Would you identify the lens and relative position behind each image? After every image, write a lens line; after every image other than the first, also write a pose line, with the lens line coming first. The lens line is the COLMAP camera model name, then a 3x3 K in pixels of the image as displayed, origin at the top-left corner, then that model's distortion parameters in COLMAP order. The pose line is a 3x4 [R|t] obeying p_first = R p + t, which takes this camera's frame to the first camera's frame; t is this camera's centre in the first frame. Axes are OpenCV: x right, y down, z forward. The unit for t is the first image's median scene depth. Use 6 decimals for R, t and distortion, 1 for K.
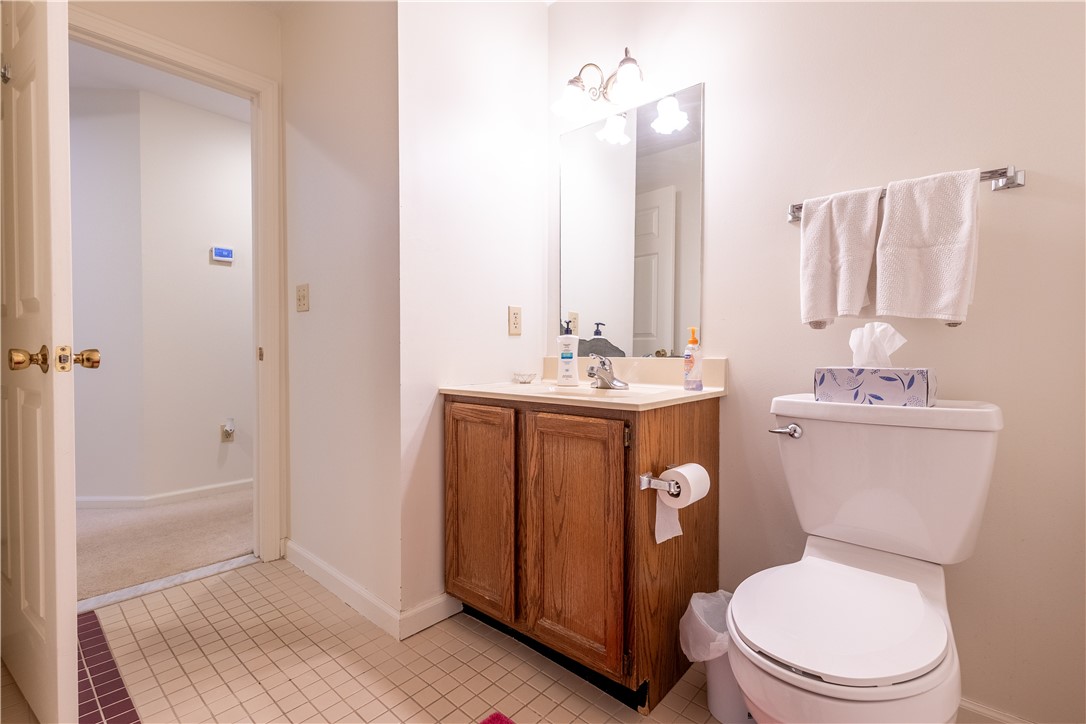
lens RADIAL K [[492.3, 0, 546.6], [0, 492.3, 362.9], [0, 0, 1]] dist [0.002828, 0.000044]
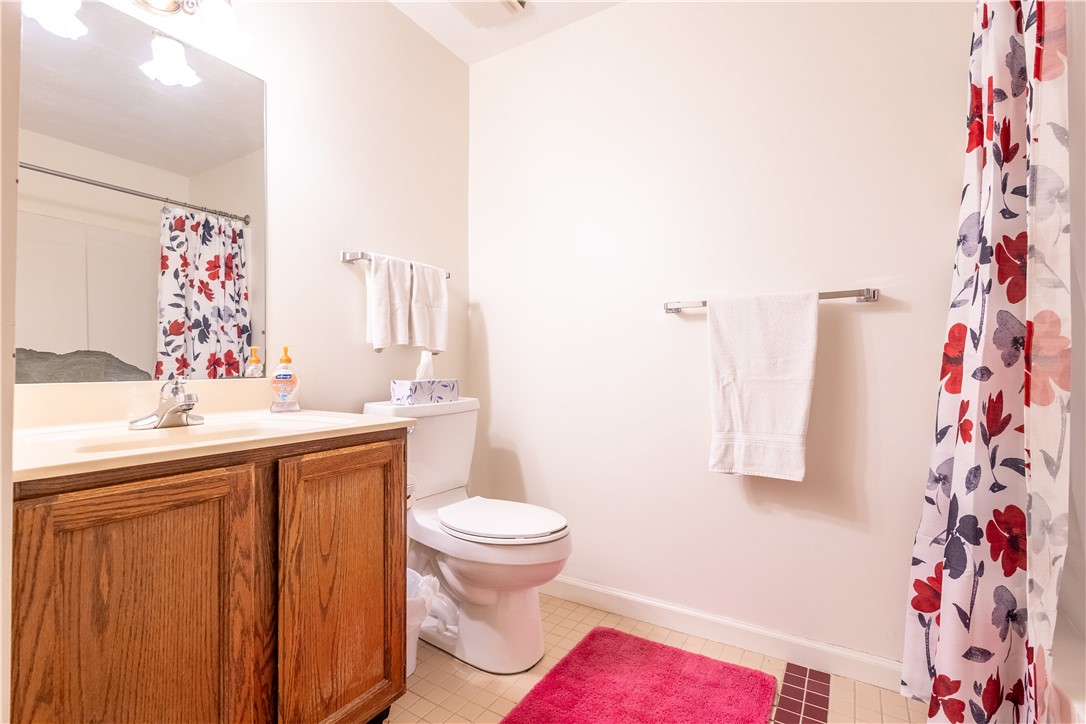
lens RADIAL K [[492.3, 0, 545.1], [0, 492.3, 366.0], [0, 0, 1]] dist [0.002828, 0.000044]
pose [[-0.162659, 0.000358, 0.986682, -0.823296], [0.029186, 0.999564, 0.004449, -0.026841], [-0.986251, 0.029521, -0.162598, 0.775663]]
